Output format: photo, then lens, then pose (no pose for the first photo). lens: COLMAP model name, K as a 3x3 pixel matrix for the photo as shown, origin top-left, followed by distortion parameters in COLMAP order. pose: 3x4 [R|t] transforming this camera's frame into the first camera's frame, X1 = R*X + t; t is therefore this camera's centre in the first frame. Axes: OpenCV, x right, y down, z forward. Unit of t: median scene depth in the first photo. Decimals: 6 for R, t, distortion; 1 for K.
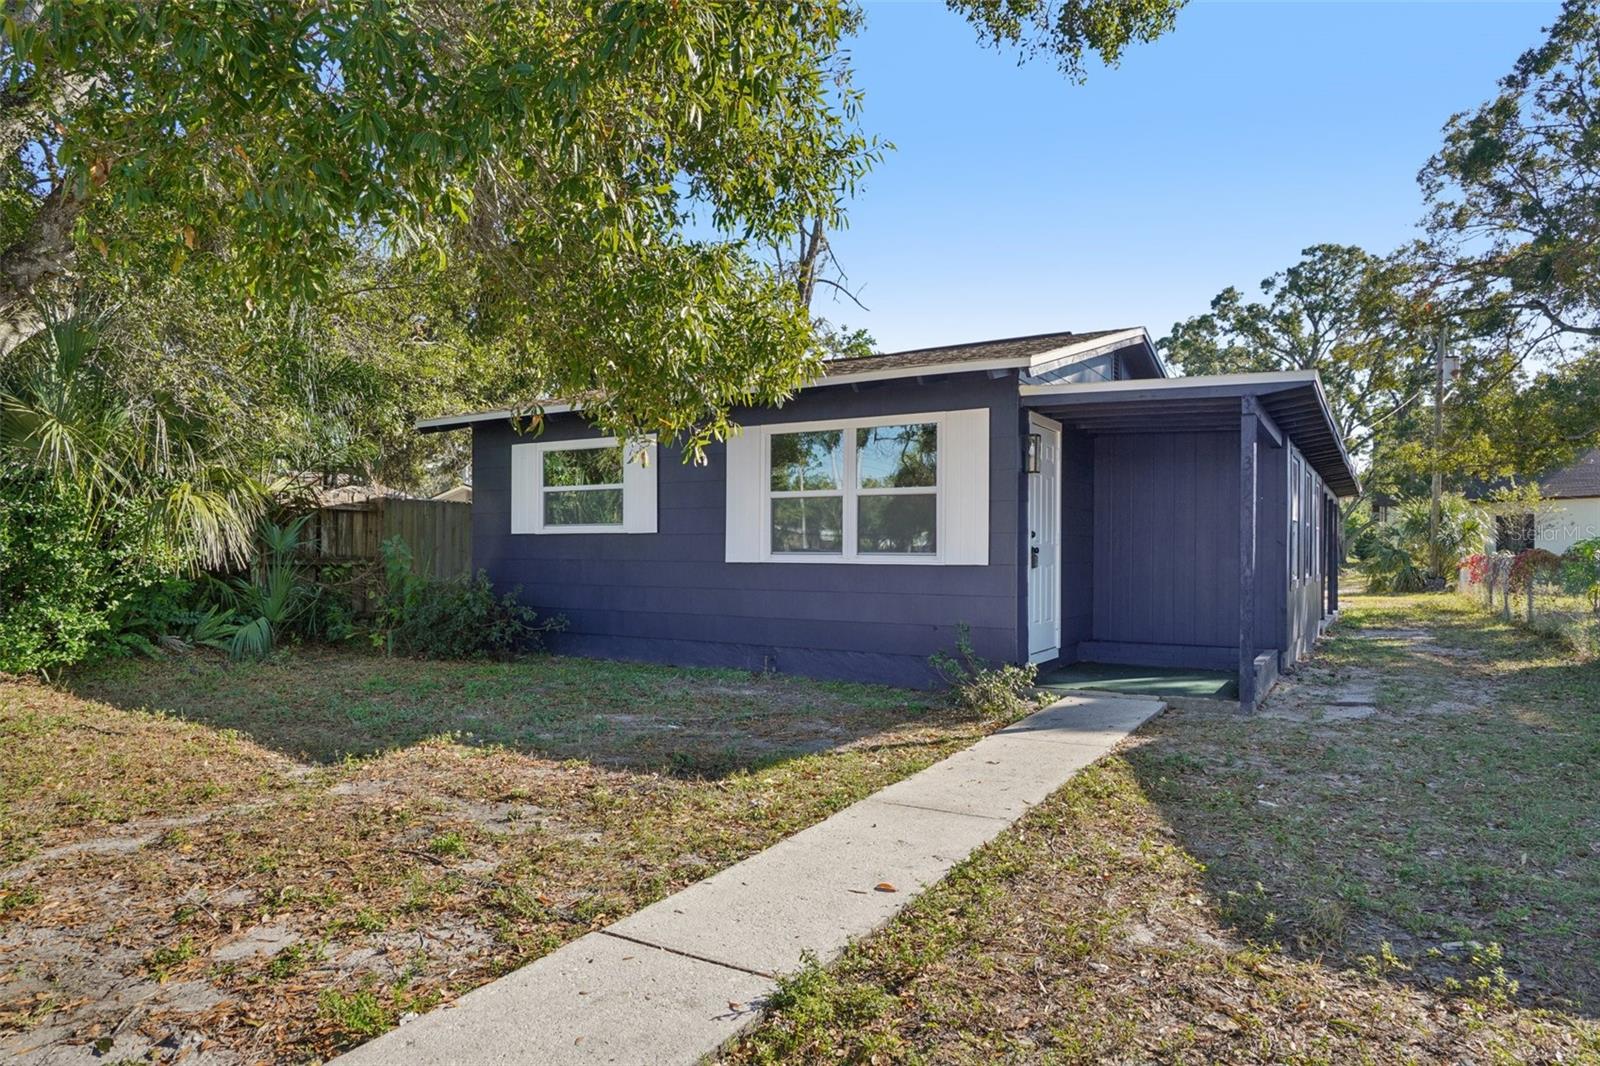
lens RADIAL K [[959.1, 0, 797.5], [0, 959.1, 576.2], [0, 0, 1]] dist [-0.002286, -0.000722]
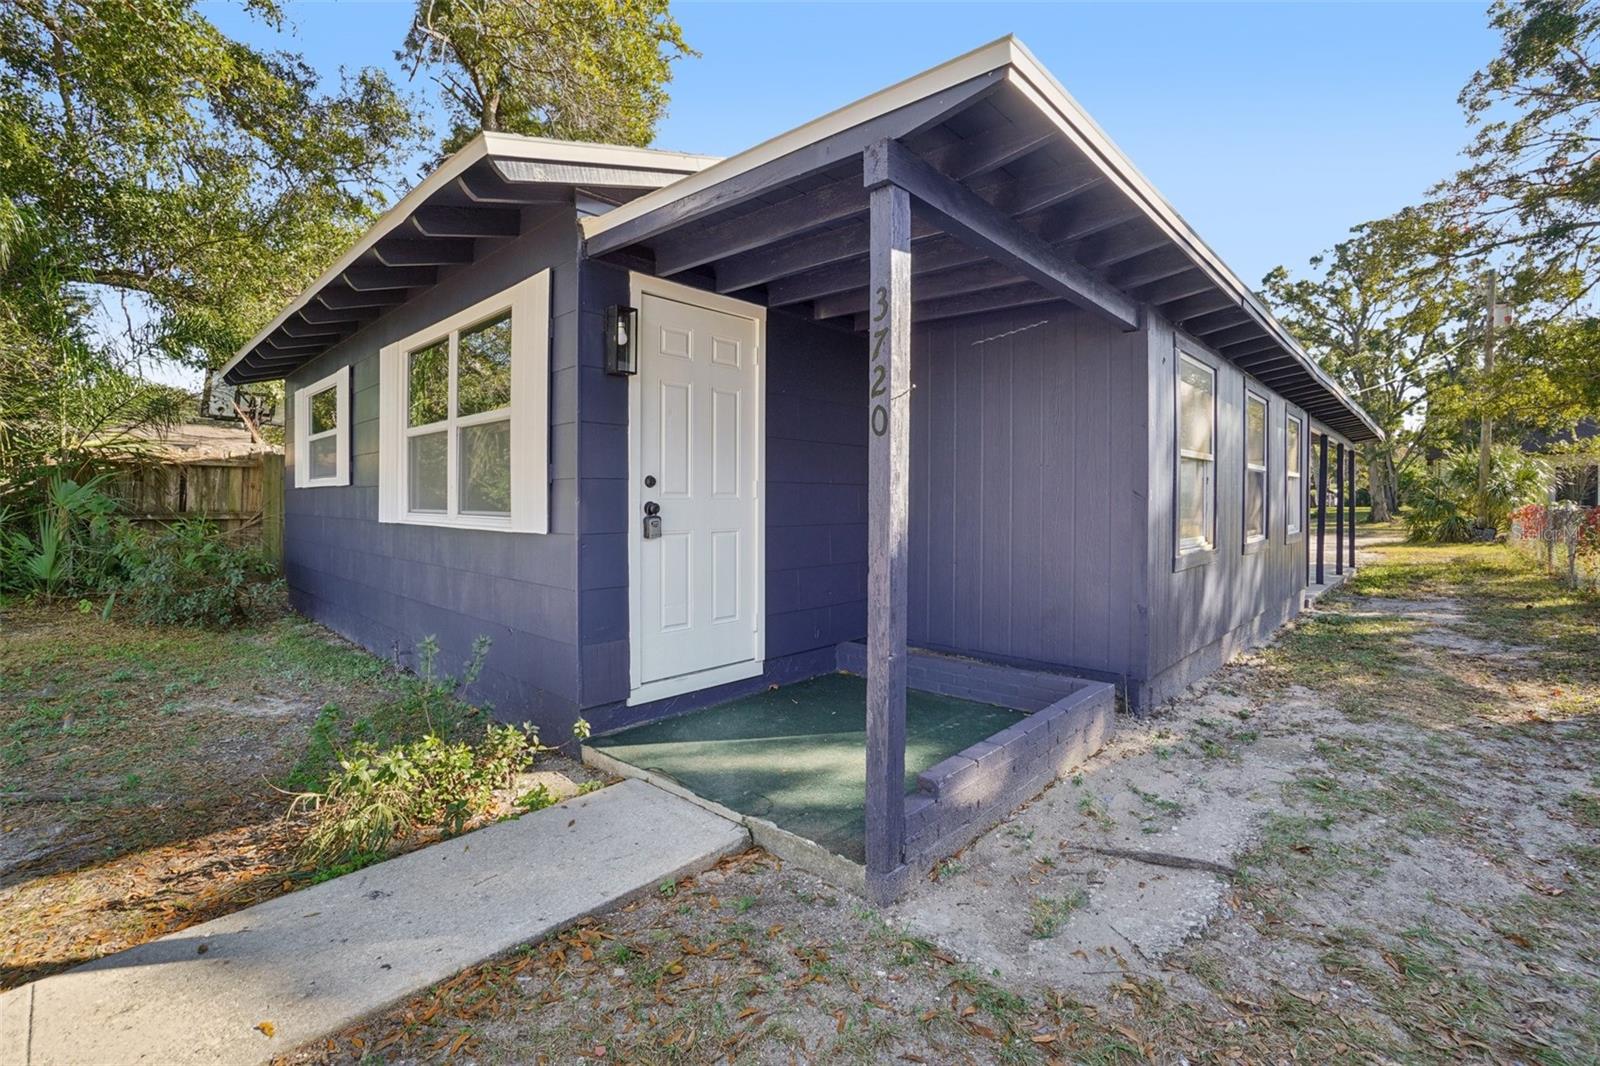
lens RADIAL K [[718.8, 0, 799.8], [0, 718.8, 520.5], [0, 0, 1]] dist [-0.047619, 0.020438]
pose [[0.981178, 0.002927, -0.193082, 0.111855], [-0.002645, 0.999995, 0.001722, -0.005433], [0.193086, -0.001178, 0.981181, 0.154669]]
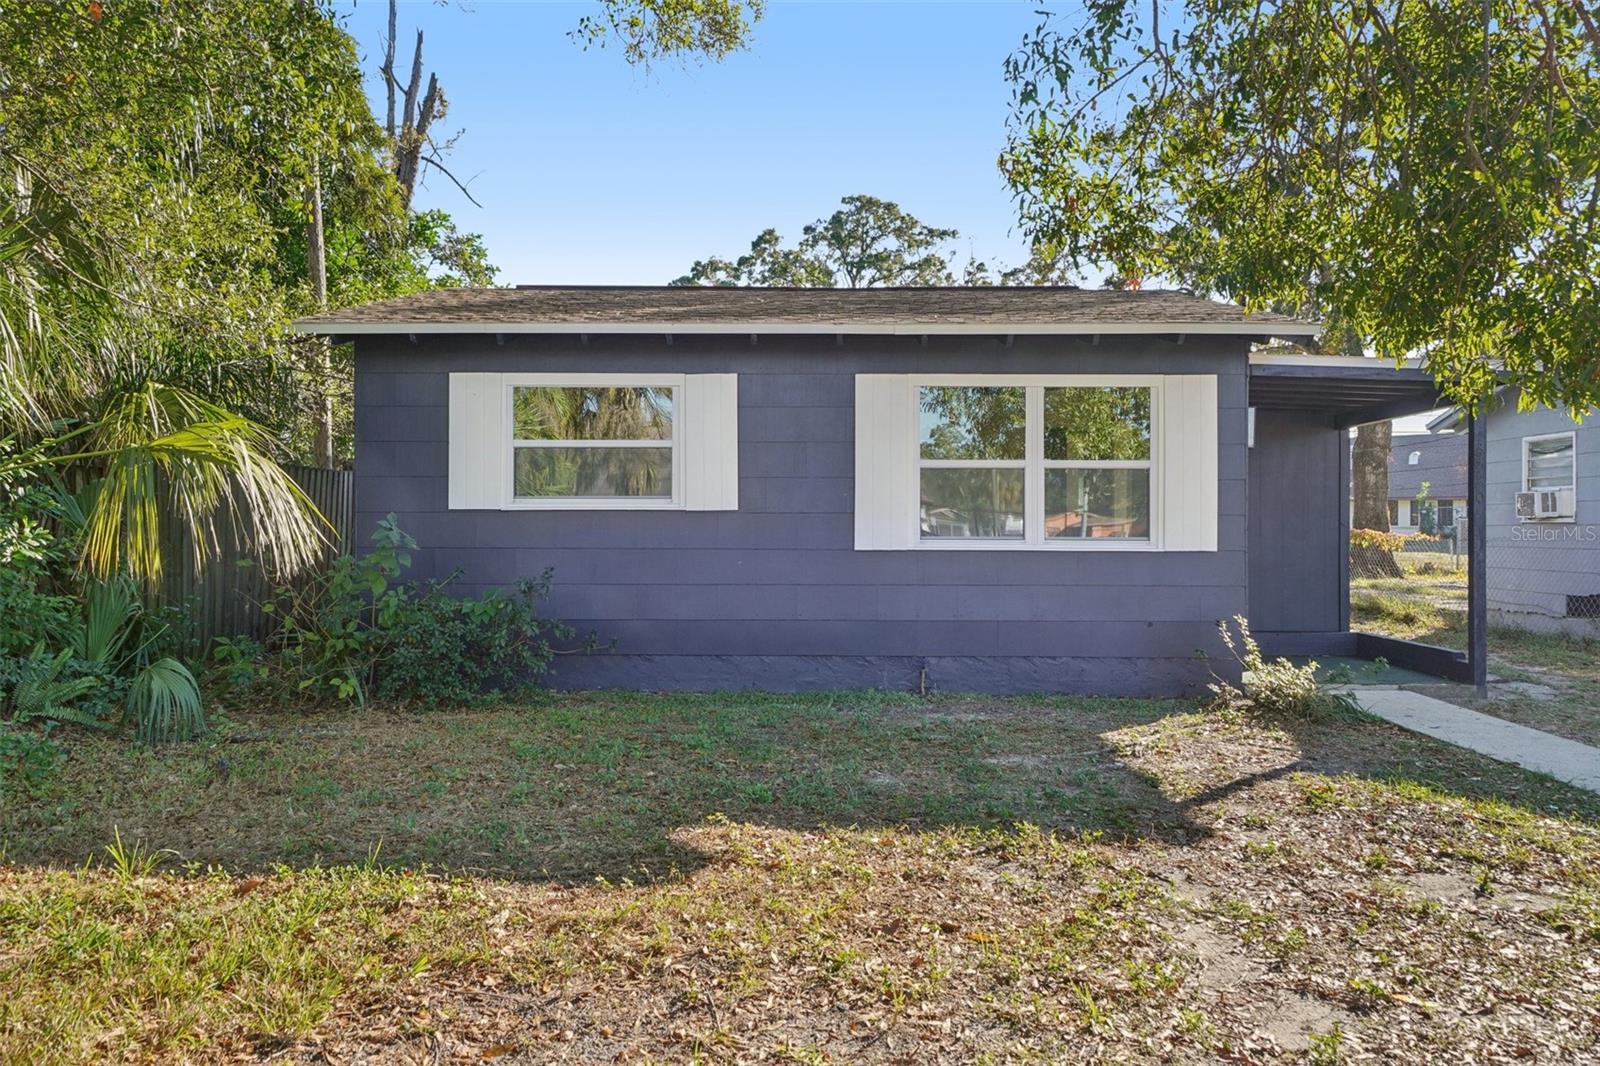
lens RADIAL K [[1198.9, 0, 800.0], [0, 1198.9, 533.0], [0, 0, 1]] dist [0.059000, -0.000484]
pose [[0.859562, -0.003783, 0.511017, -0.182853], [0.013173, 0.999804, -0.014757, -0.004396], [-0.510861, 0.019416, 0.859444, 0.060845]]
